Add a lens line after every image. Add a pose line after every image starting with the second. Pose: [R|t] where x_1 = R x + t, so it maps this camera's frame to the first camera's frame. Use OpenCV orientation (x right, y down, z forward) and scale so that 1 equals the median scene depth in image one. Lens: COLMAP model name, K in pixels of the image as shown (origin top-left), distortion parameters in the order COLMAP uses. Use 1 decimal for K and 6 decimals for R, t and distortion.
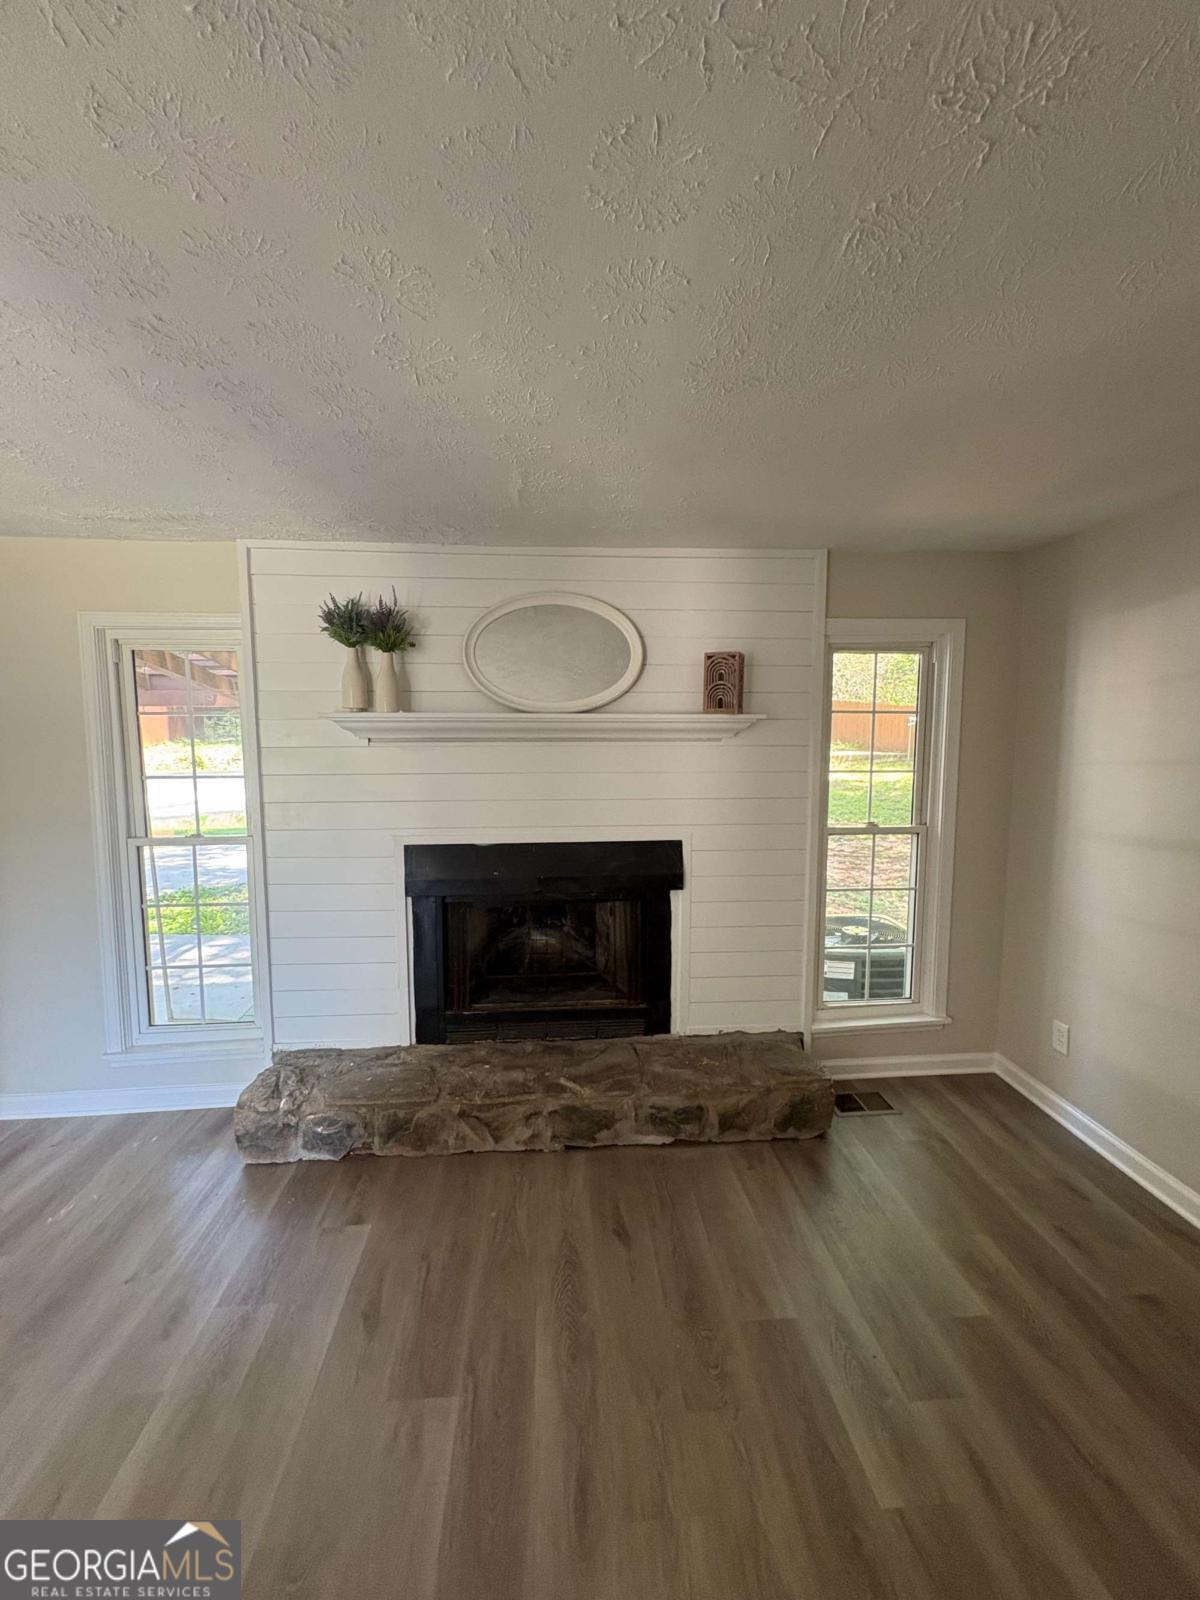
lens RADIAL K [[635.0, 0, 597.7], [0, 635.0, 802.7], [0, 0, 1]] dist [0.002753, -0.000219]
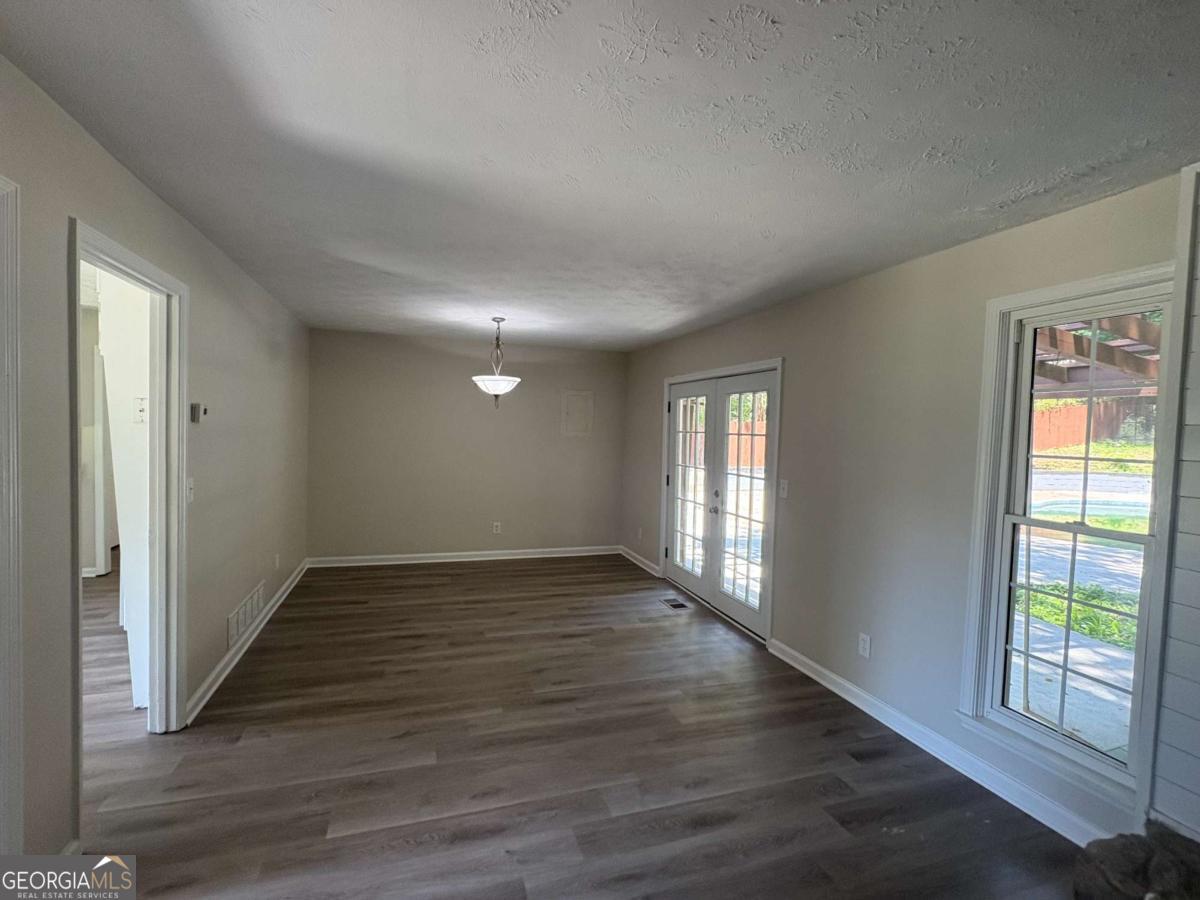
lens RADIAL K [[554.0, 0, 596.7], [0, 554.0, 450.8], [0, 0, 1]] dist [0.002691, 0.000230]
pose [[0.245715, 0.050404, -0.968031, -0.045428], [-0.124807, 0.991980, 0.019971, 0.020780], [0.961274, 0.115910, 0.250035, 0.141033]]
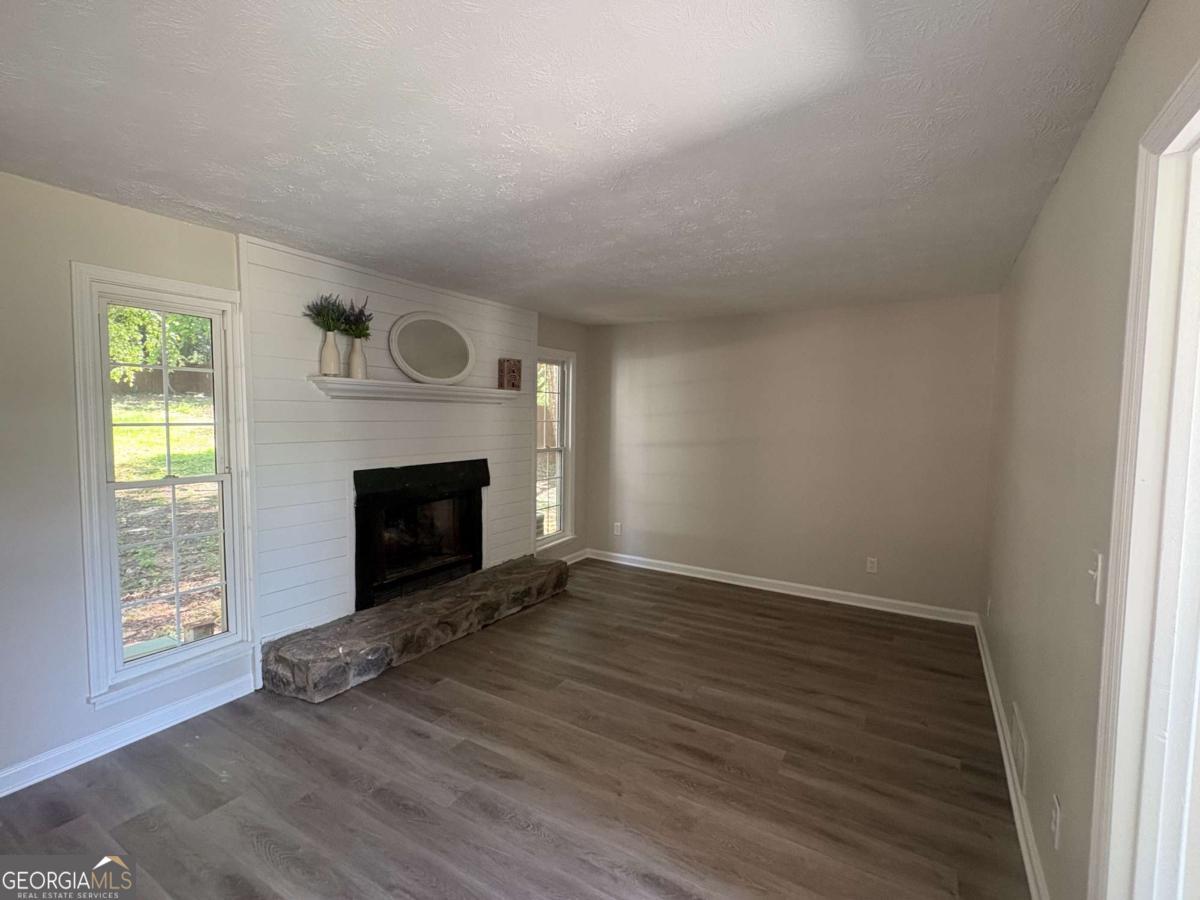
lens RADIAL K [[554.0, 0, 598.6], [0, 554.0, 453.4], [0, 0, 1]] dist [0.002691, 0.000230]
pose [[0.577379, -0.046588, 0.815146, -1.036207], [0.063361, 0.997917, 0.012154, 0.049338], [-0.814014, 0.044631, 0.579128, -0.185555]]
